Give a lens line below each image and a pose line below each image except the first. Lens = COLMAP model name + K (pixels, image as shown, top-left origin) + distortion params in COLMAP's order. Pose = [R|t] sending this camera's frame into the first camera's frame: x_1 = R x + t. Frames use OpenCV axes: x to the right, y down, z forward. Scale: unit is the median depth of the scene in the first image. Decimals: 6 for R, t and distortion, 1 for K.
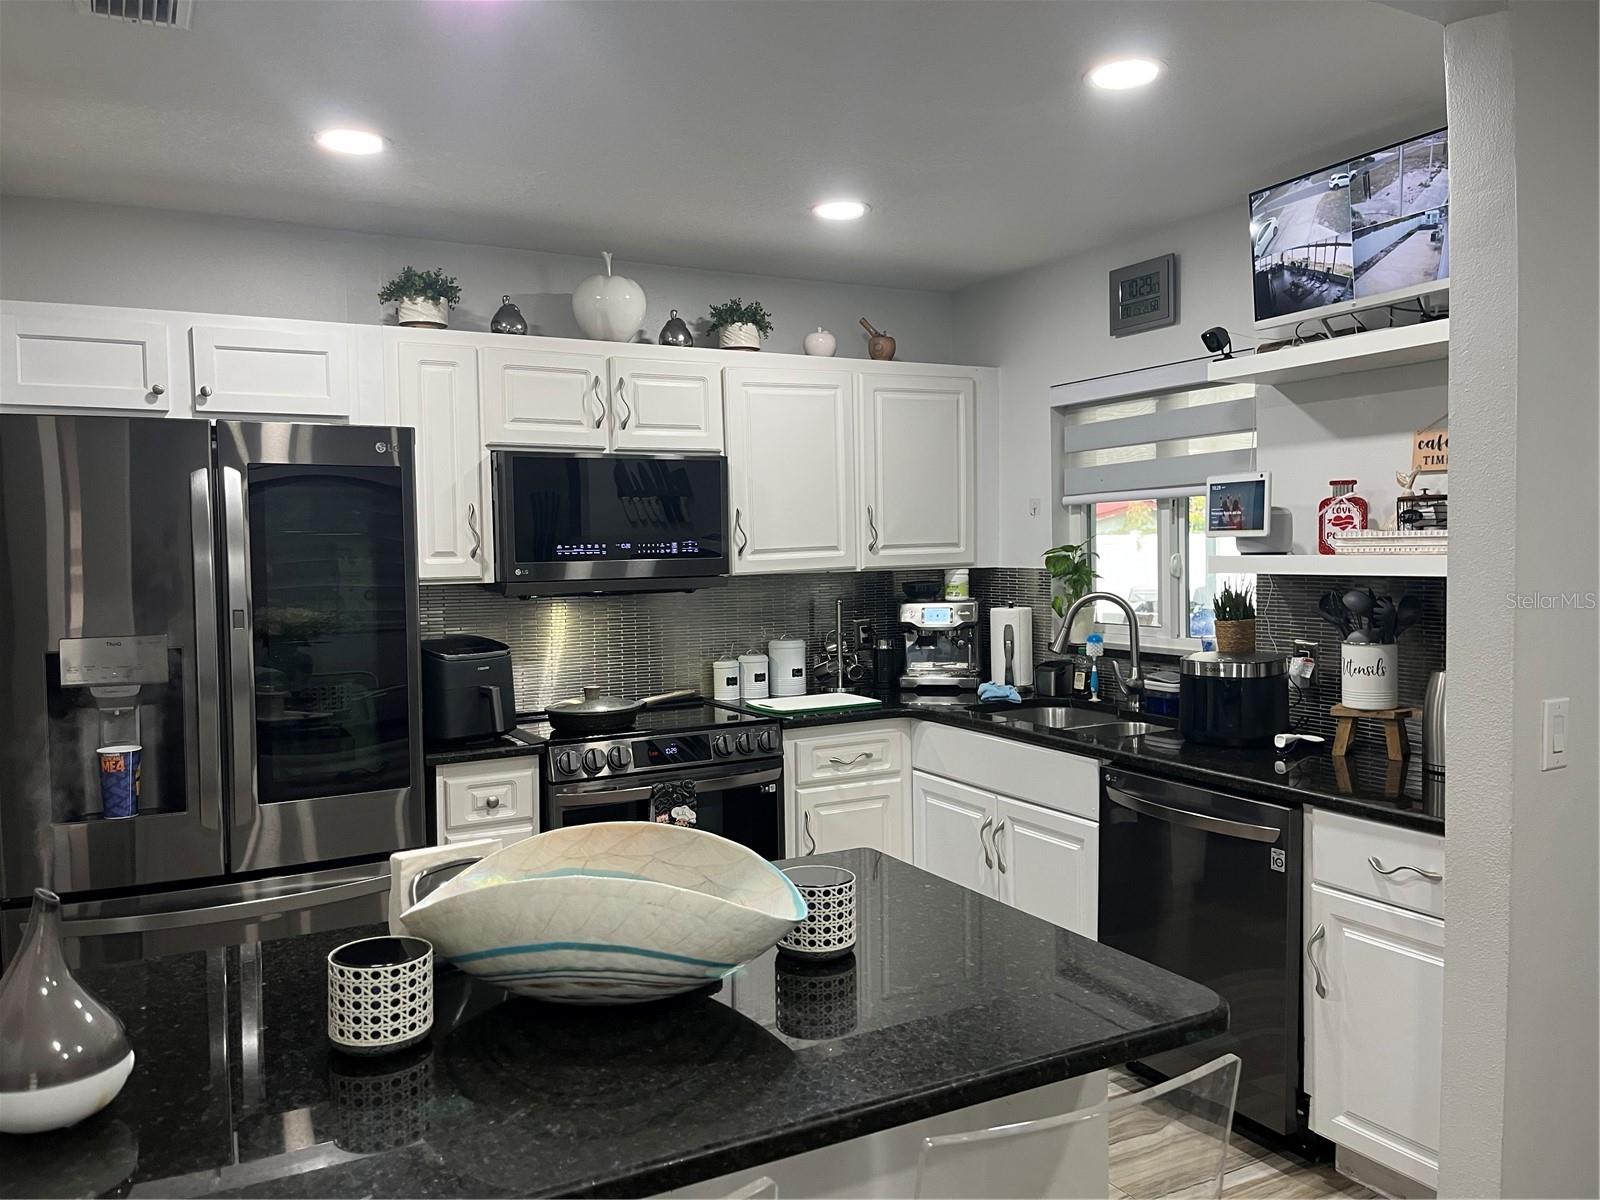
lens RADIAL K [[1274.8, 0, 800.0], [0, 1274.8, 600.0], [0, 0, 1]] dist [0.086355, -0.162207]
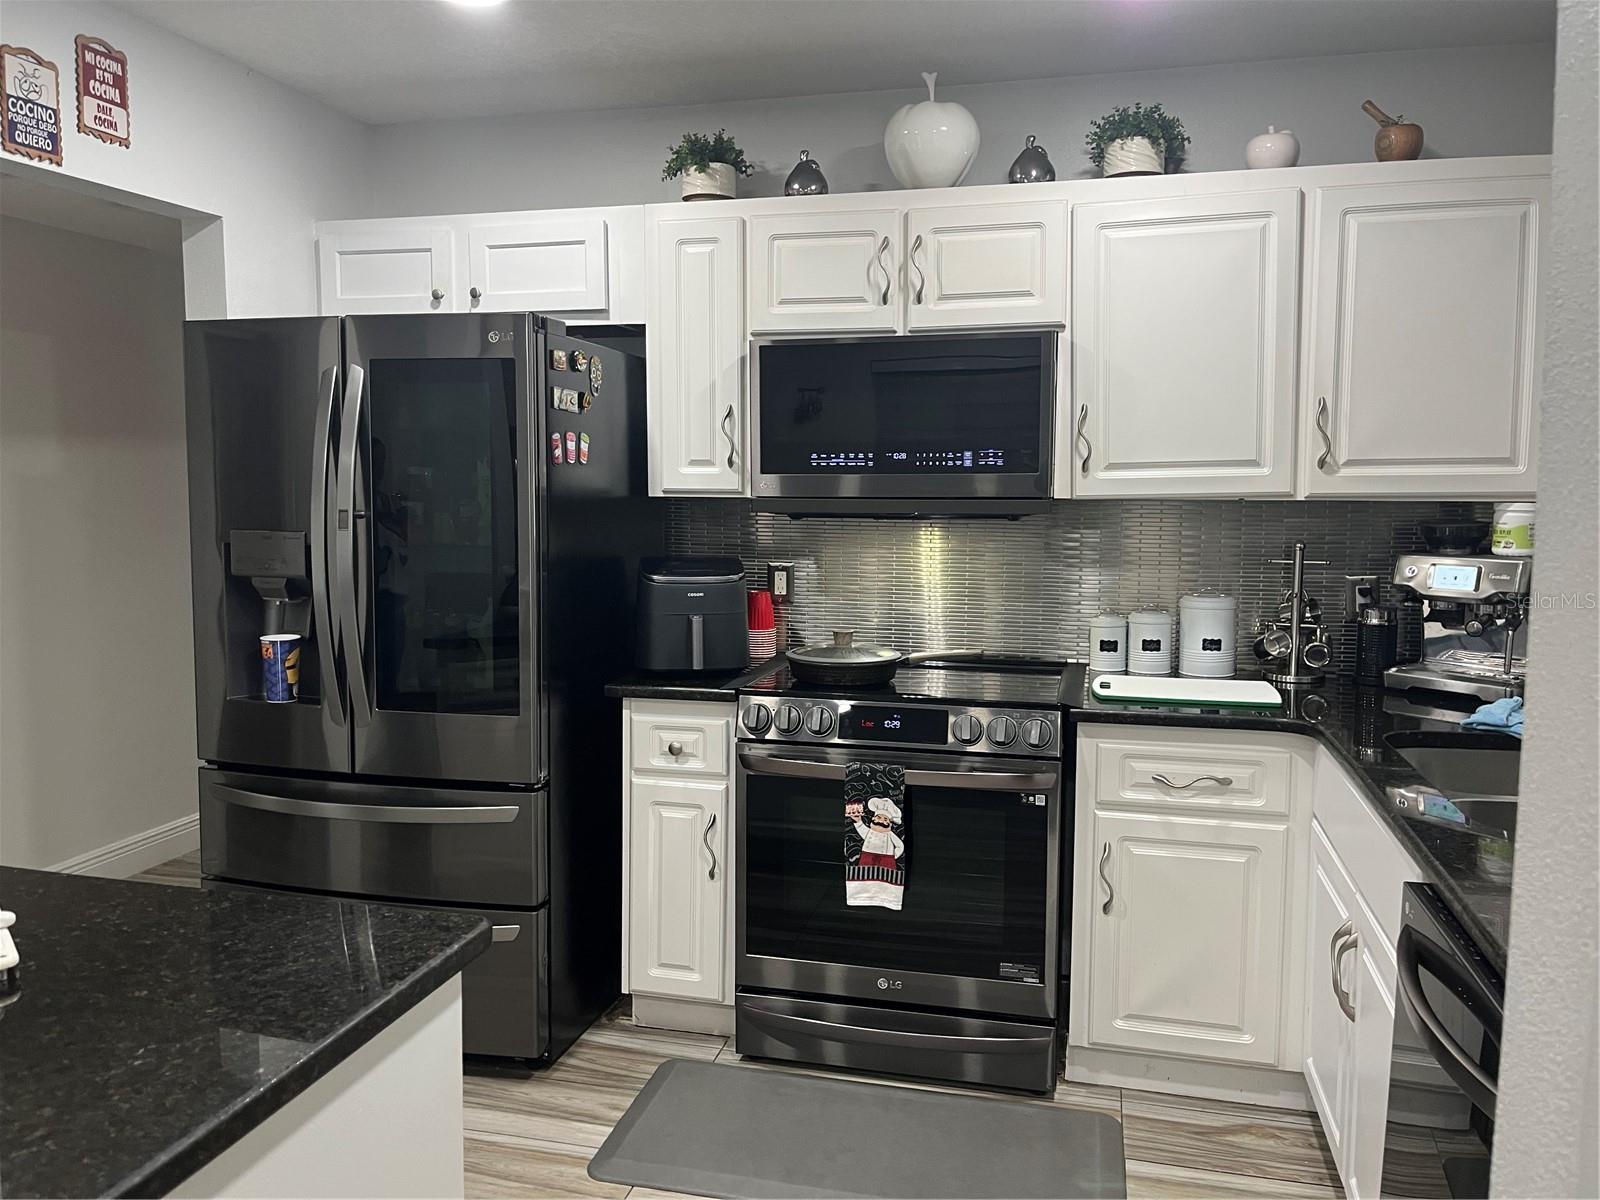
lens RADIAL K [[1274.8, 0, 800.0], [0, 1274.8, 600.0], [0, 0, 1]] dist [0.086355, -0.162207]
pose [[0.704118, 0.088497, -0.704547, 0.370005], [-0.046065, 0.995806, 0.079044, -0.013213], [0.708587, -0.023201, 0.705242, 0.398788]]
